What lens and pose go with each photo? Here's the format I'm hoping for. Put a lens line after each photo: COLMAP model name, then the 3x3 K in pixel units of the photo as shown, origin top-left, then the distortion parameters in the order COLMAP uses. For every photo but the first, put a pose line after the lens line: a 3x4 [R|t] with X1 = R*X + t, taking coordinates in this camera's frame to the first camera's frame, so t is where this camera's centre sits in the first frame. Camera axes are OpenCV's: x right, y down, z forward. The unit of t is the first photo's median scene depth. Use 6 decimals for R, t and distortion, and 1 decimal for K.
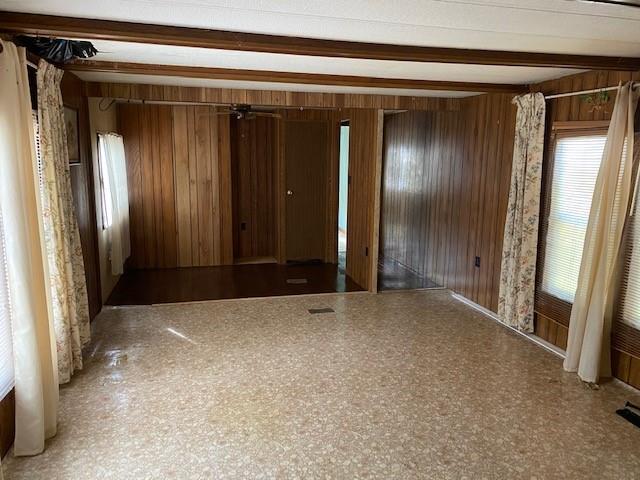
lens RADIAL K [[482.2, 0, 321.4], [0, 482.2, 237.6], [0, 0, 1]] dist [0.005322, 0.001570]
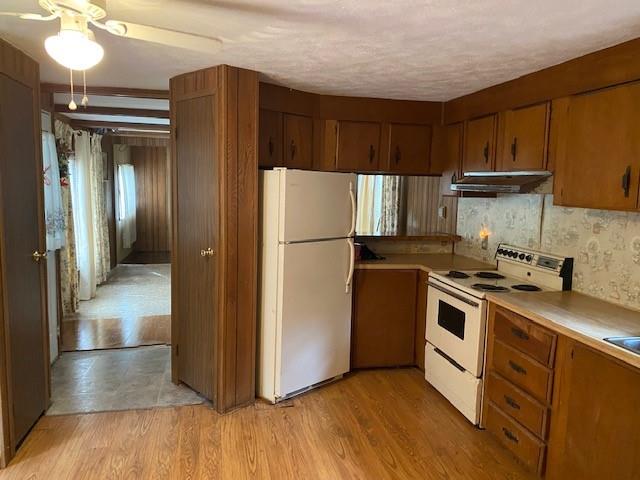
lens RADIAL K [[482.2, 0, 318.7], [0, 482.2, 242.7], [0, 0, 1]] dist [0.005322, 0.001570]
pose [[0.999204, 0.013905, -0.037401, 0.322372], [-0.015550, 0.998908, -0.044047, 0.129688], [0.036747, 0.044594, 0.998329, -0.685716]]
